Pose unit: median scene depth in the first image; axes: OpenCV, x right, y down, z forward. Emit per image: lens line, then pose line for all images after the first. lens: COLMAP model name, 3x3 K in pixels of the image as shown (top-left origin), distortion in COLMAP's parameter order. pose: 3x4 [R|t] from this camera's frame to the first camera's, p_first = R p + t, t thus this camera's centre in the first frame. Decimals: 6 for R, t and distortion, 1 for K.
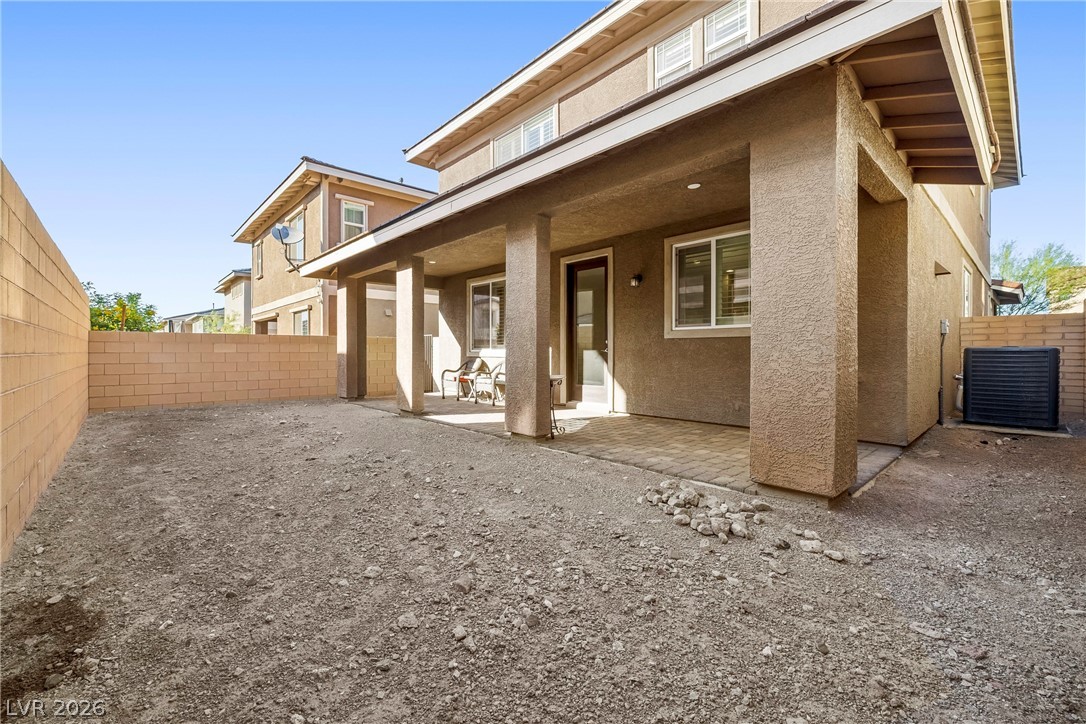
lens RADIAL K [[456.1, 0, 540.4], [0, 456.1, 358.6], [0, 0, 1]] dist [-0.002829, 0.000448]
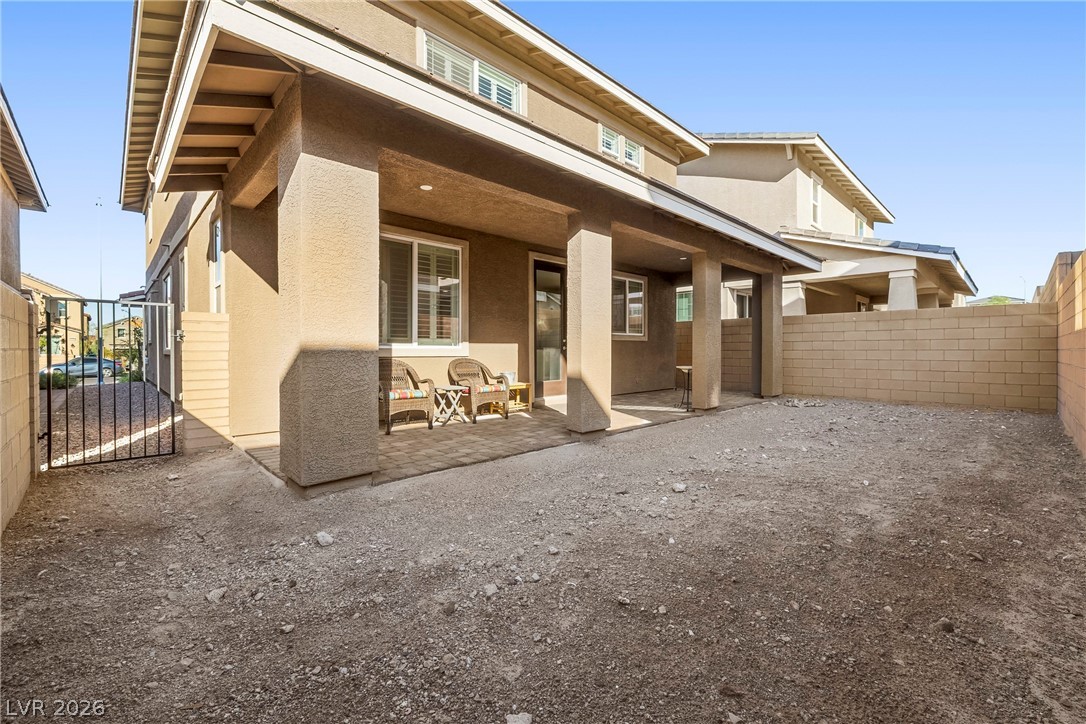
lens RADIAL K [[456.1, 0, 540.2], [0, 456.1, 355.7], [0, 0, 1]] dist [-0.002829, 0.000448]
pose [[-0.024832, -0.009923, 0.999642, -0.988781], [0.014669, 0.999839, 0.010289, -0.011338], [-0.999584, 0.014920, -0.024682, 1.090337]]
